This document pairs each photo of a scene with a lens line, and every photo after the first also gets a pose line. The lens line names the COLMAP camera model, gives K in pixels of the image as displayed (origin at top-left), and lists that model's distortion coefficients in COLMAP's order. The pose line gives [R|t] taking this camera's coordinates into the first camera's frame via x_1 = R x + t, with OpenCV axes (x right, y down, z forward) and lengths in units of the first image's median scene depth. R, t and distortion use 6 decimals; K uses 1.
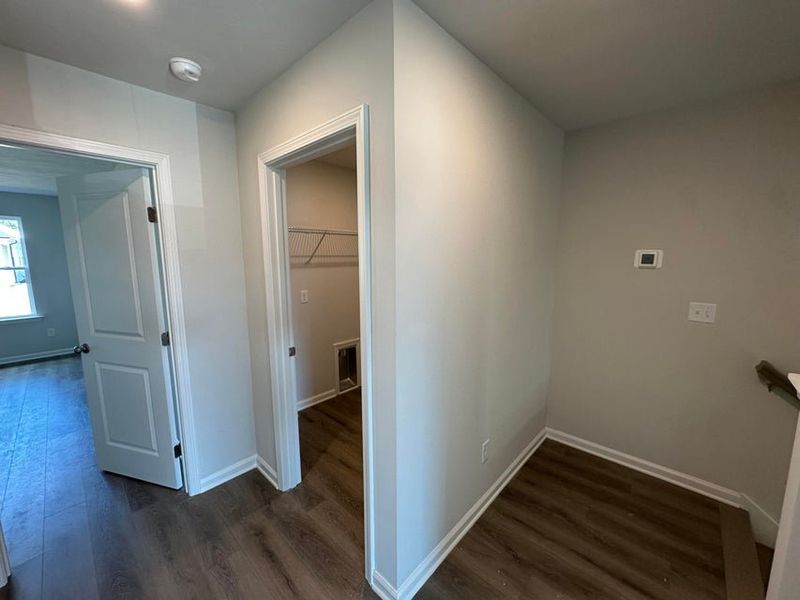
lens RADIAL K [[321.8, 0, 400.2], [0, 321.8, 296.5], [0, 0, 1]] dist [0.002886, 0.000010]
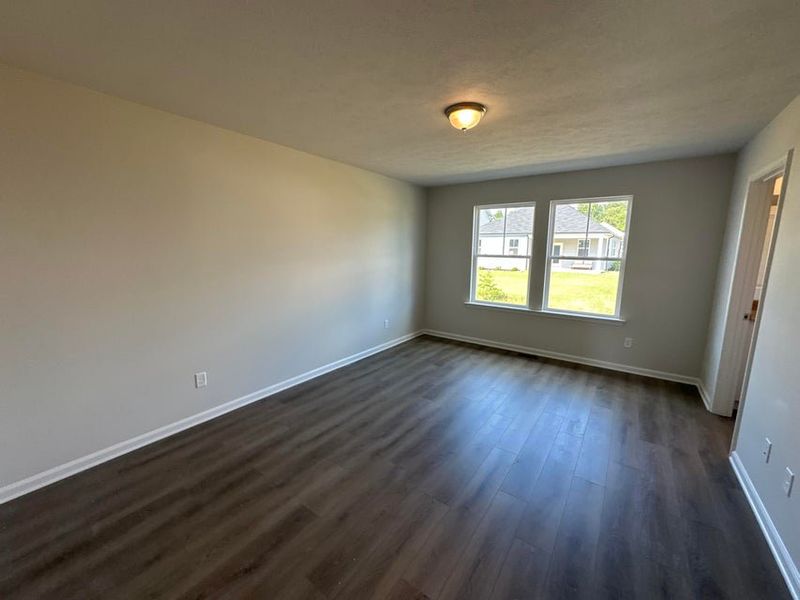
lens RADIAL K [[321.8, 0, 403.2], [0, 321.8, 298.7], [0, 0, 1]] dist [0.002886, 0.000010]
pose [[0.138532, 0.167661, -0.976063, -0.460469], [-0.142949, 0.978630, 0.147813, -0.031894], [0.979987, 0.119050, 0.159539, 0.369151]]
